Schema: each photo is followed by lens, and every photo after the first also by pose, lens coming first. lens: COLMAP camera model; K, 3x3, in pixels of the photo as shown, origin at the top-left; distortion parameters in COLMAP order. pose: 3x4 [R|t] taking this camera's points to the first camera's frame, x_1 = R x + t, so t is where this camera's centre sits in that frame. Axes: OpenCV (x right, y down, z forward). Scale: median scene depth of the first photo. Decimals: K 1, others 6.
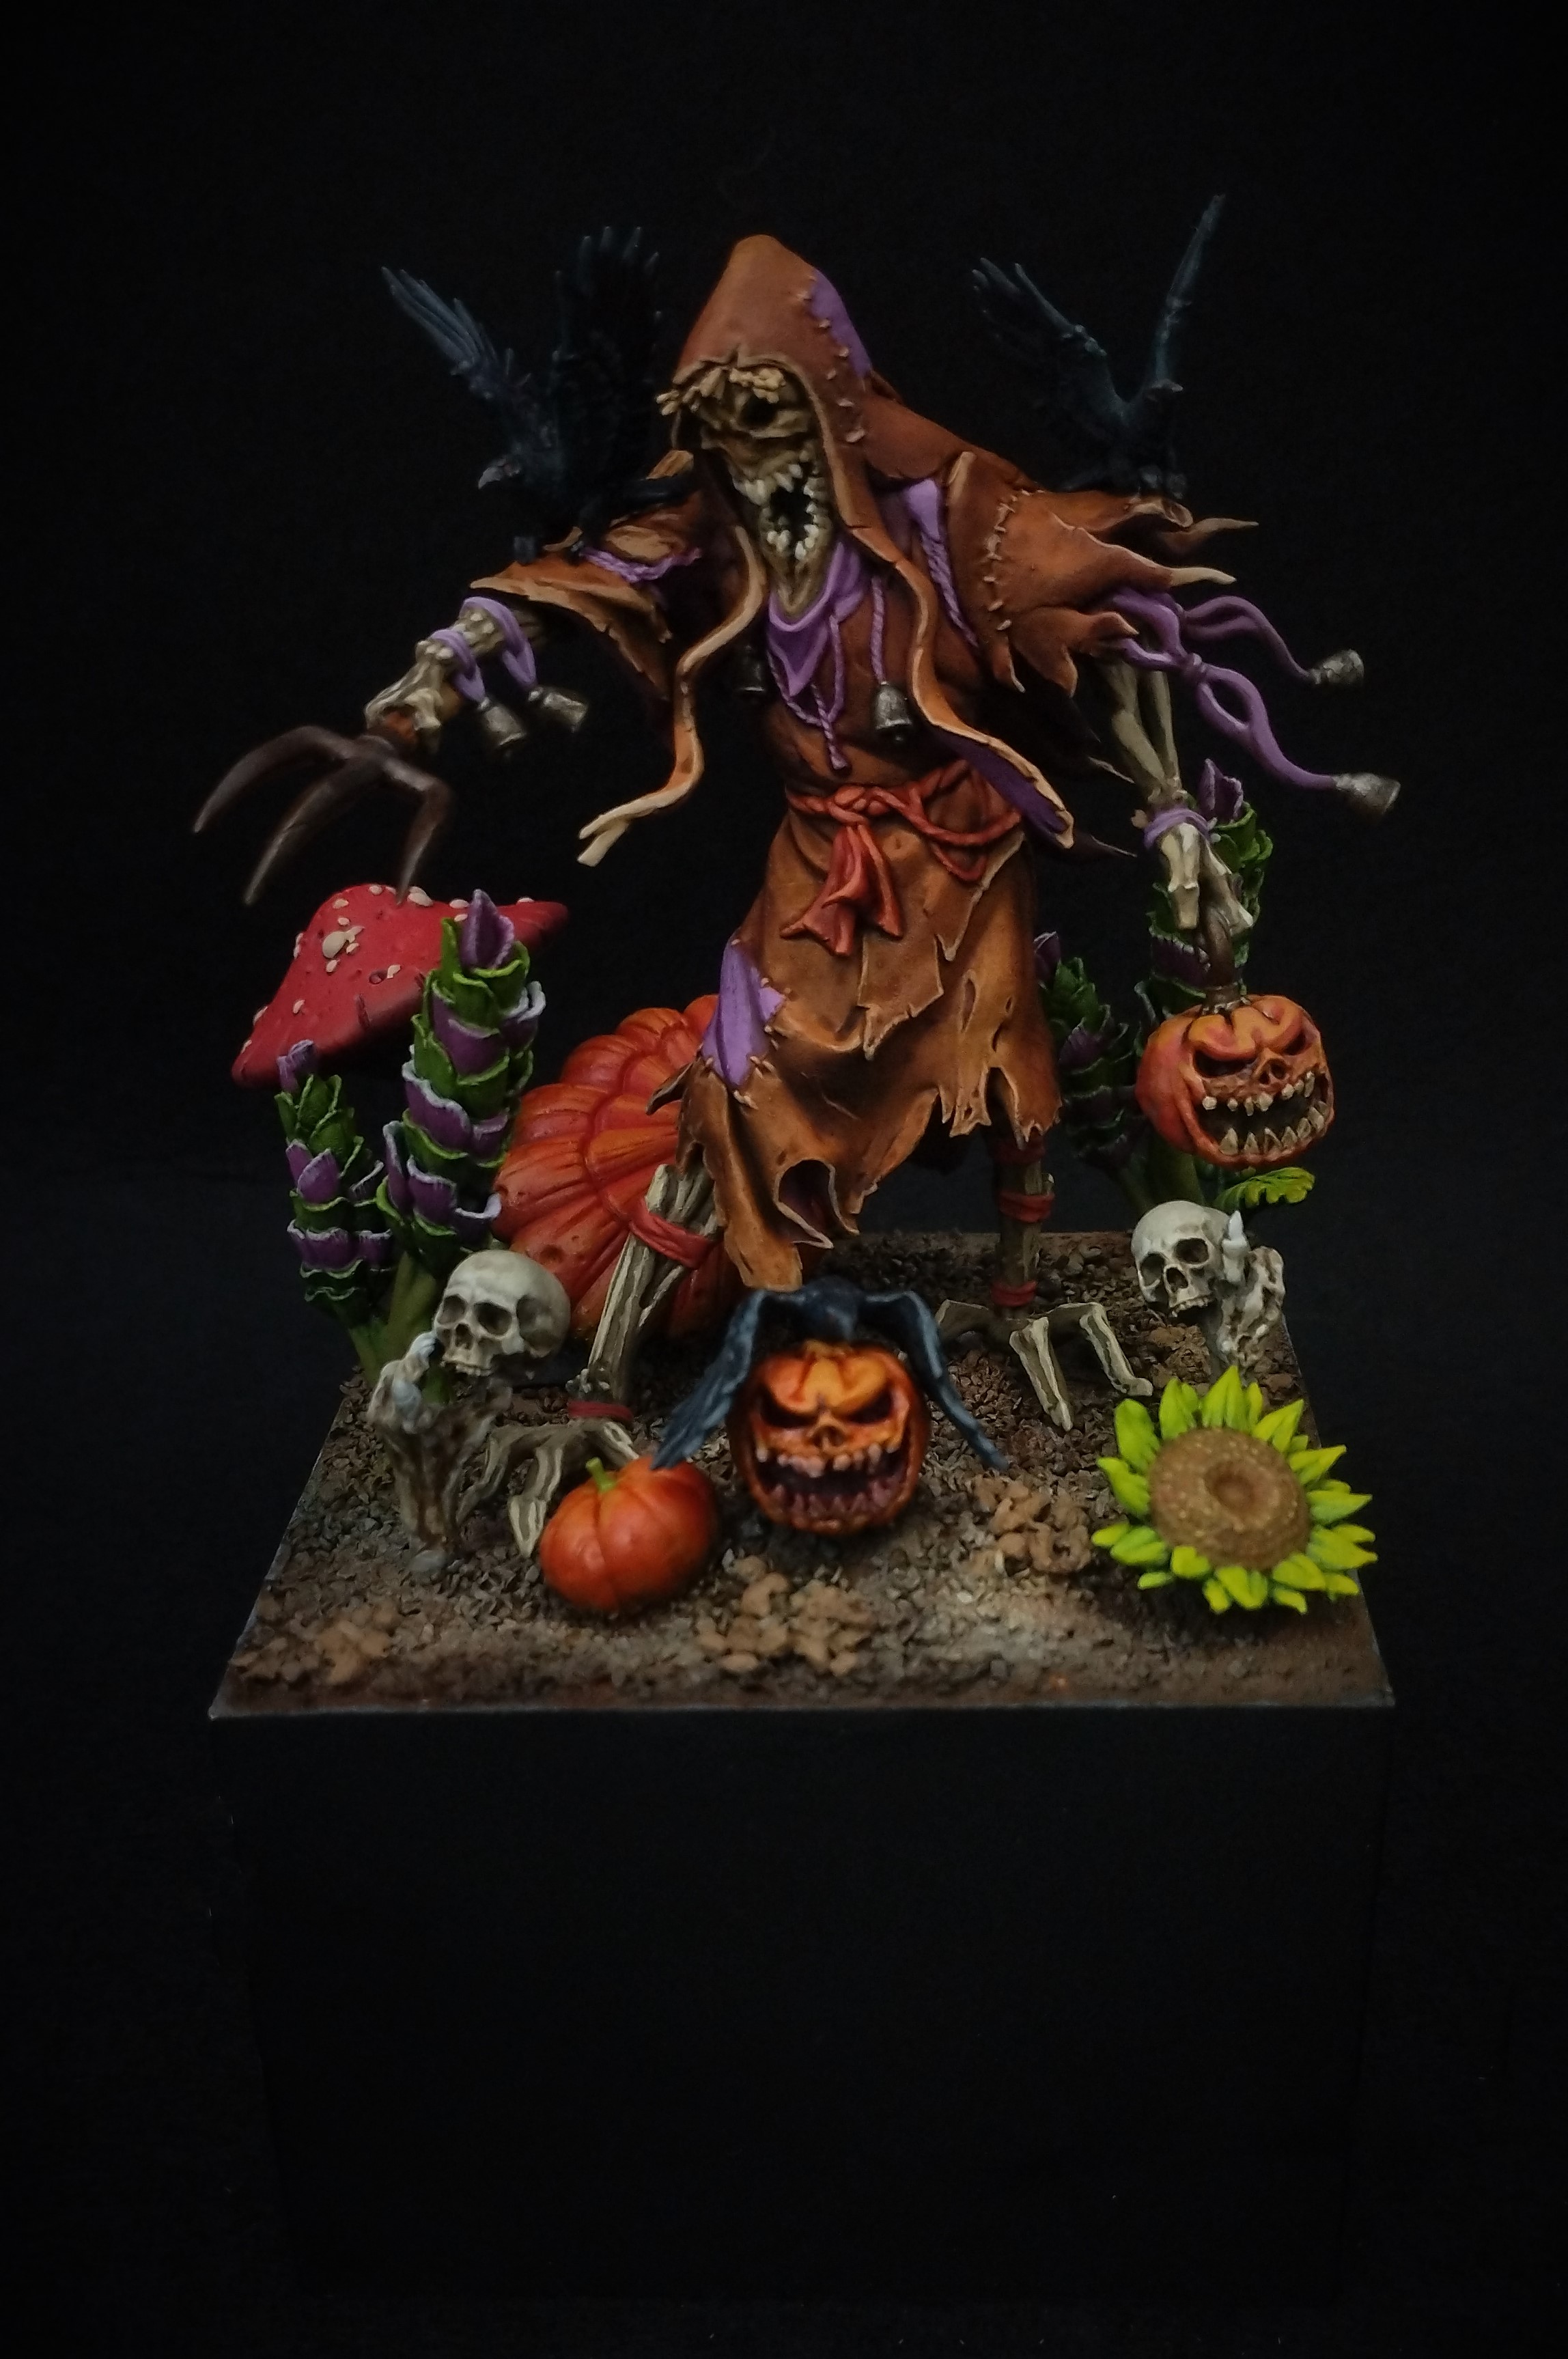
lens RADIAL K [[2683.3, 0, 722.4], [0, 2683.3, 1177.3], [0, 0, 1]] dist [0.067920, -0.021469]
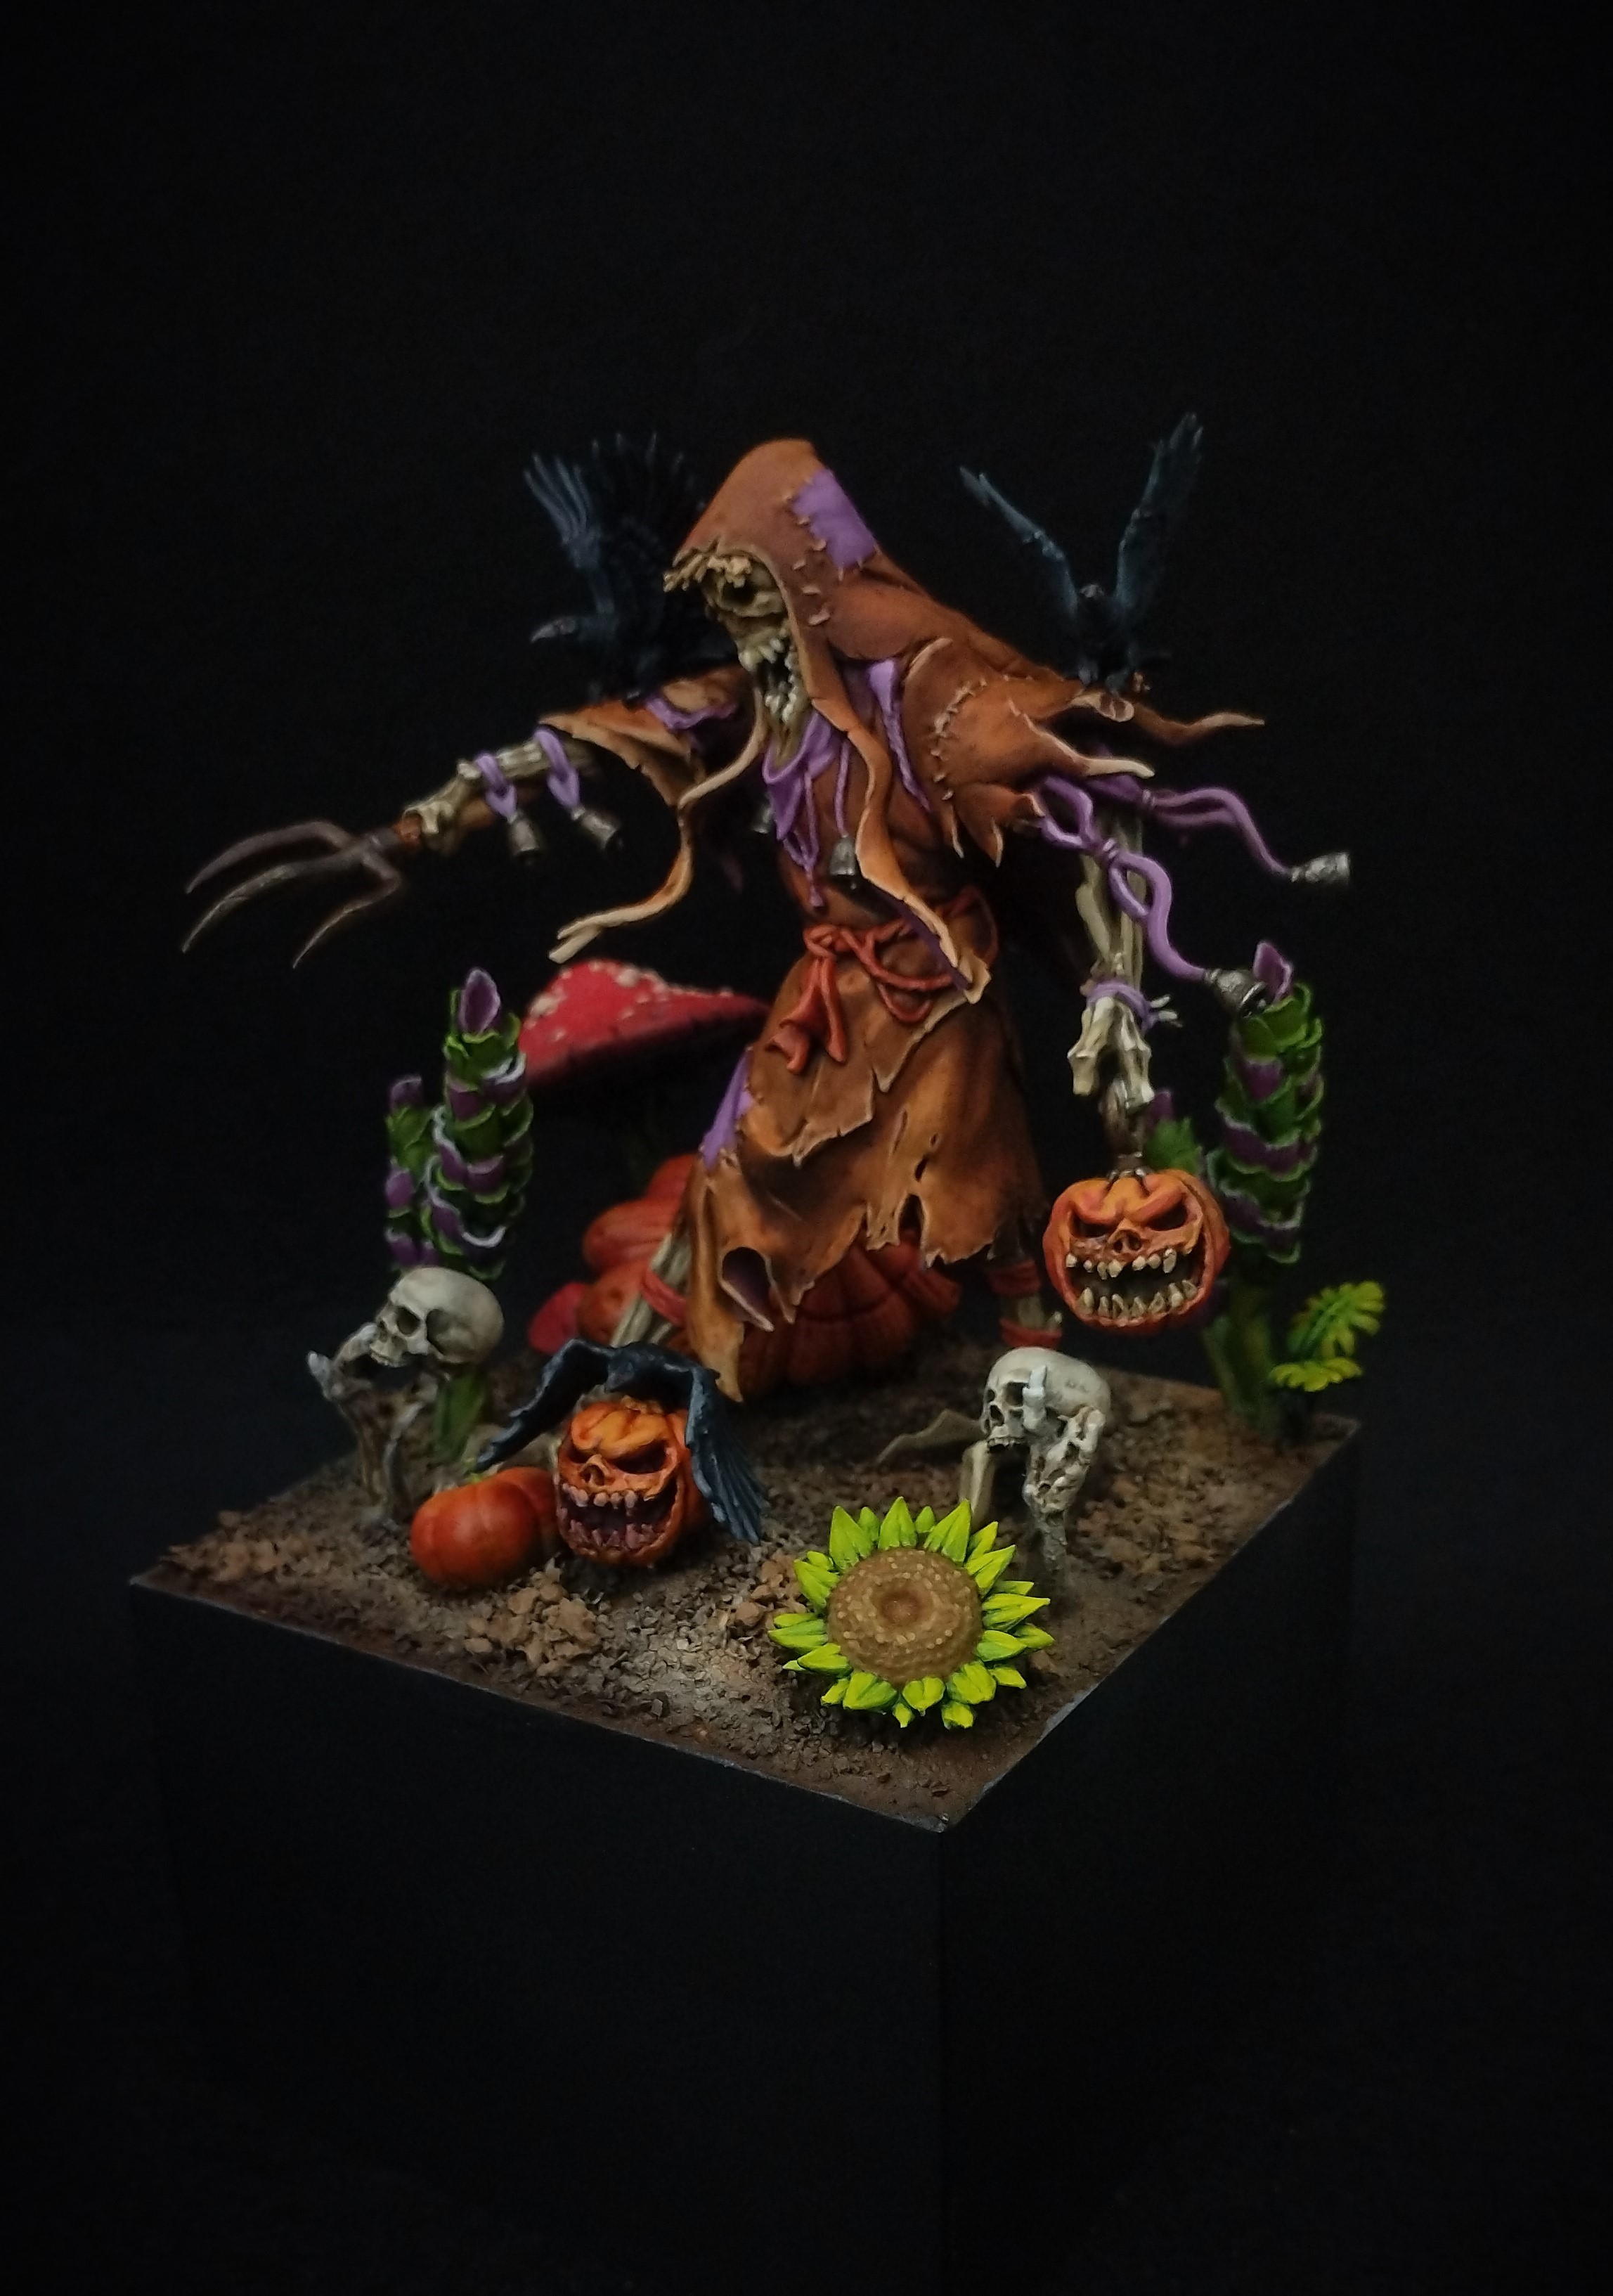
lens RADIAL K [[2756.5, 0, 702.3], [0, 2756.5, 1147.1], [0, 0, 1]] dist [0.075059, 0.012995]
pose [[0.850903, 0.159981, -0.500370, 0.606313], [-0.179981, 0.983634, 0.008426, -0.055859], [0.493529, 0.082887, 0.865771, -0.010581]]
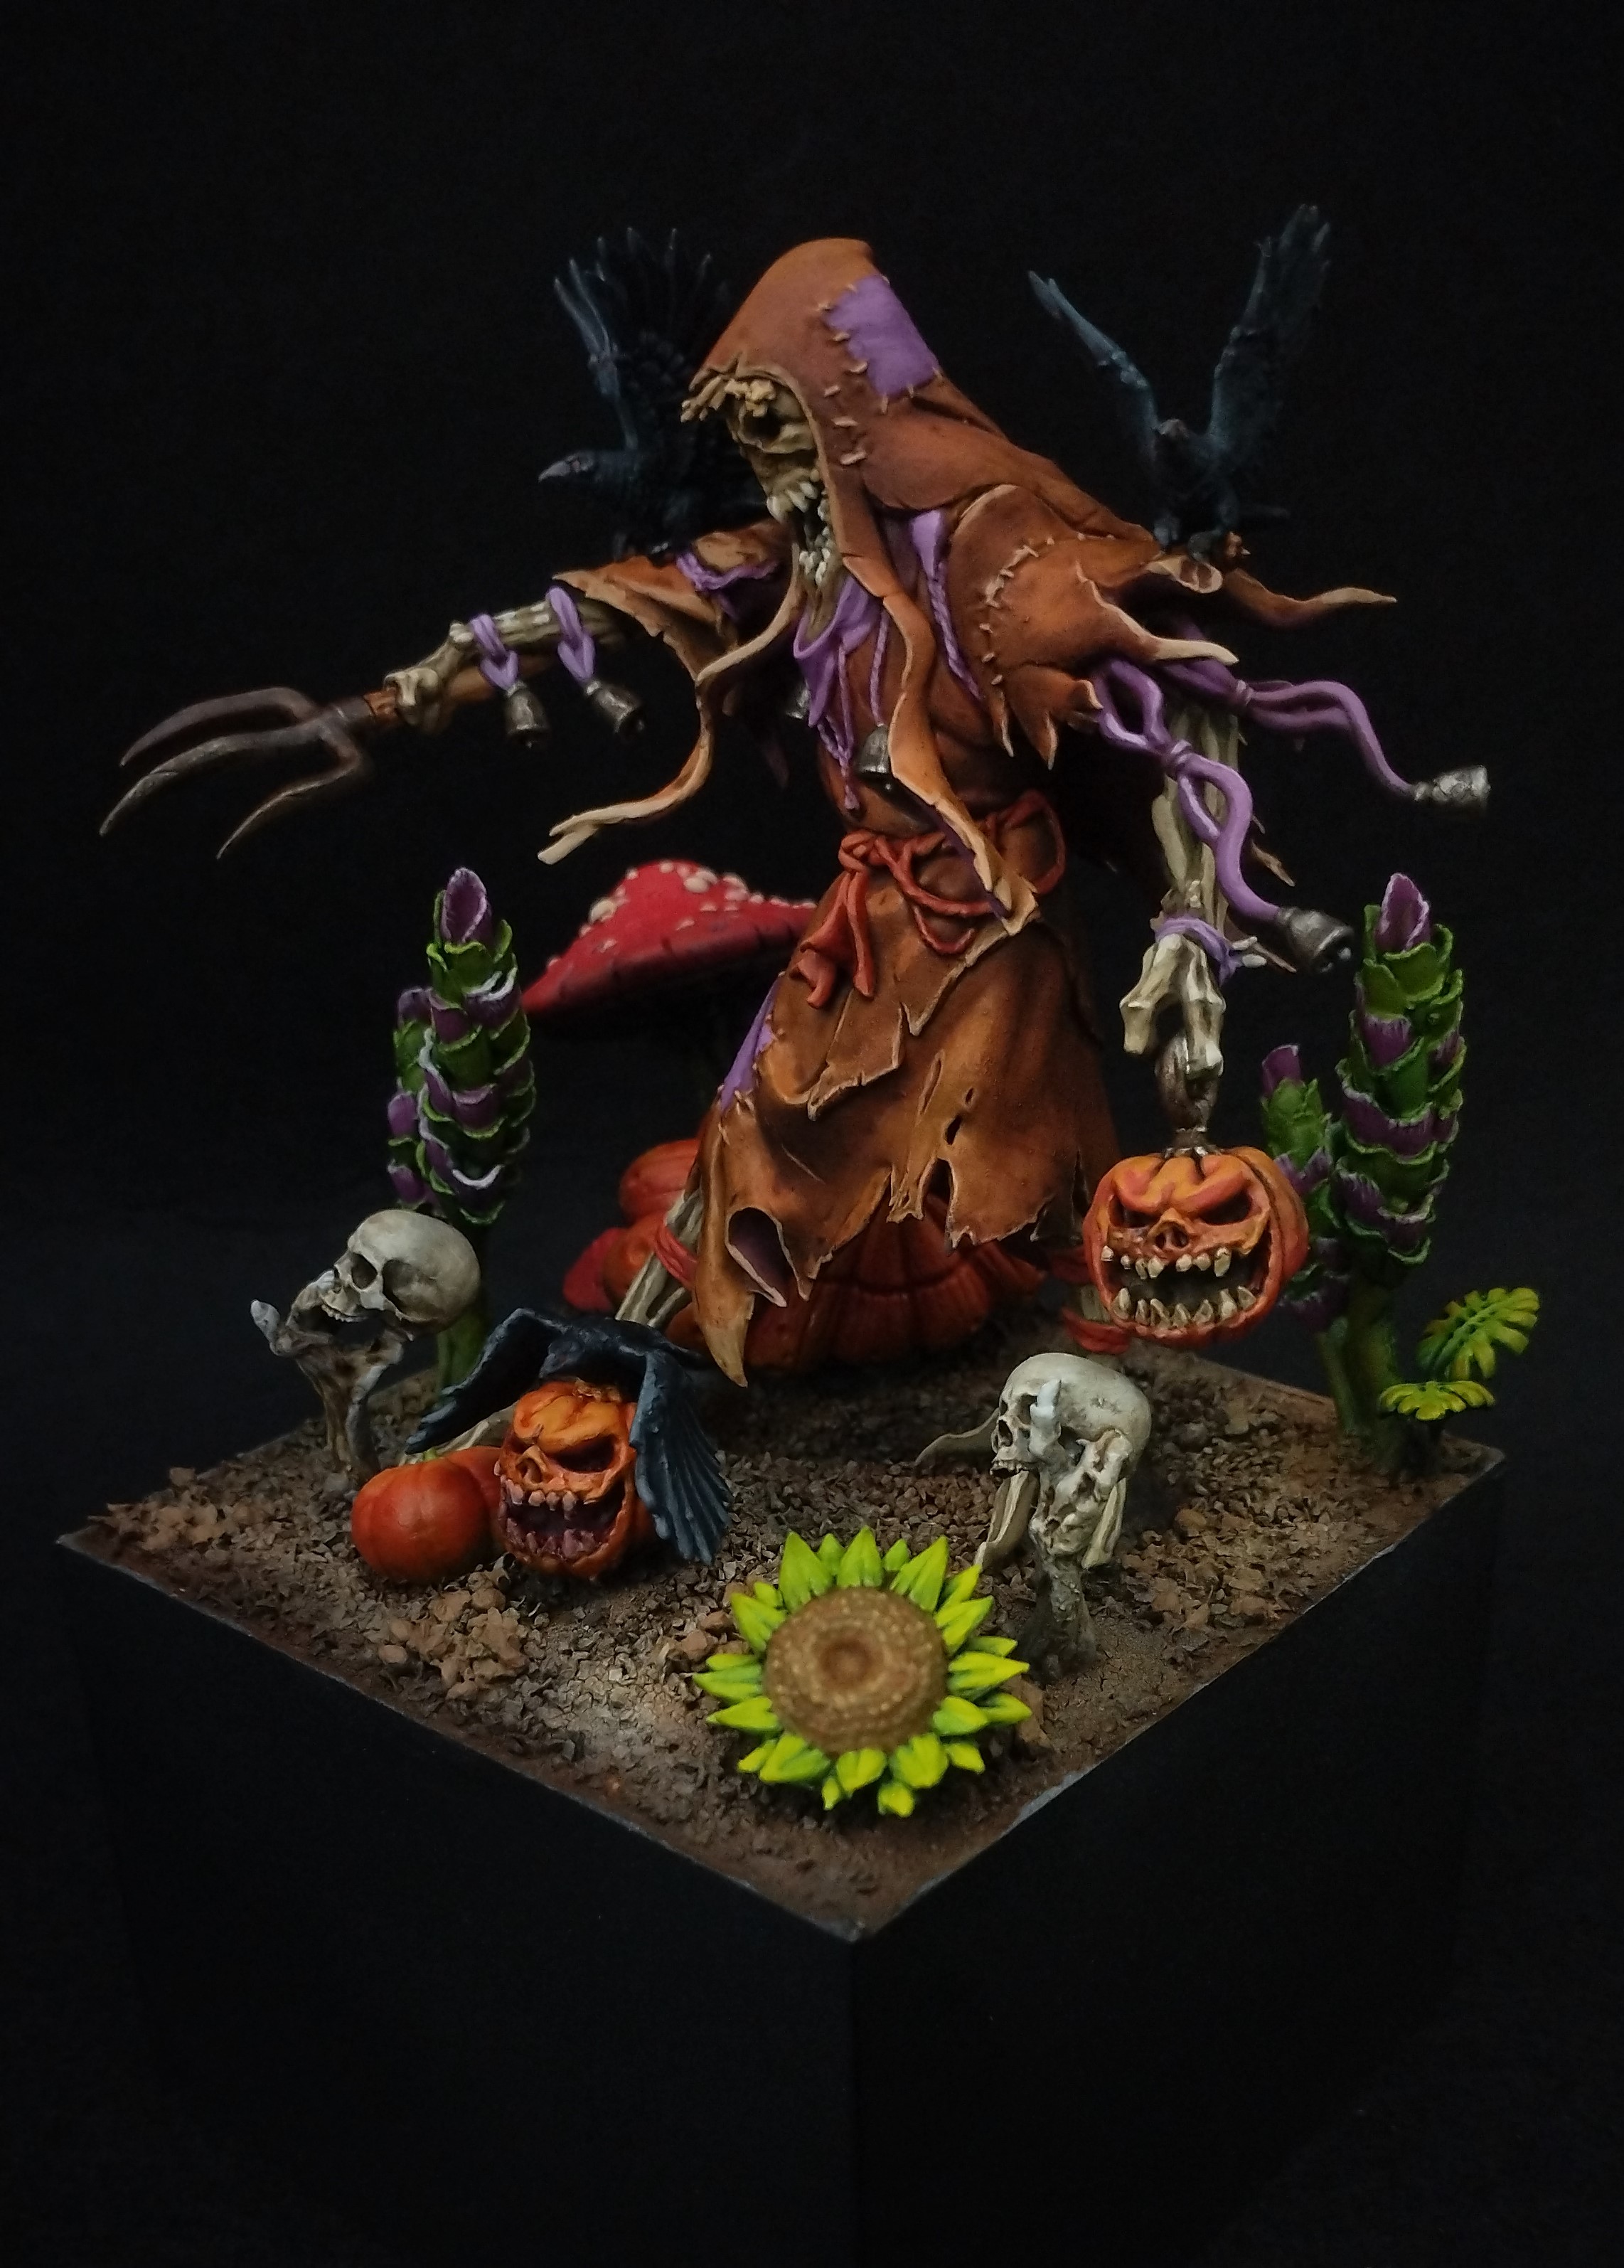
lens RADIAL K [[2743.5, 0, 720.7], [0, 2743.5, 1210.5], [0, 0, 1]] dist [0.079967, -0.191864]
pose [[0.762363, 0.239815, -0.601075, 0.631847], [-0.224205, 0.969157, 0.102304, -0.106648], [0.607071, 0.056772, 0.792617, 0.224088]]
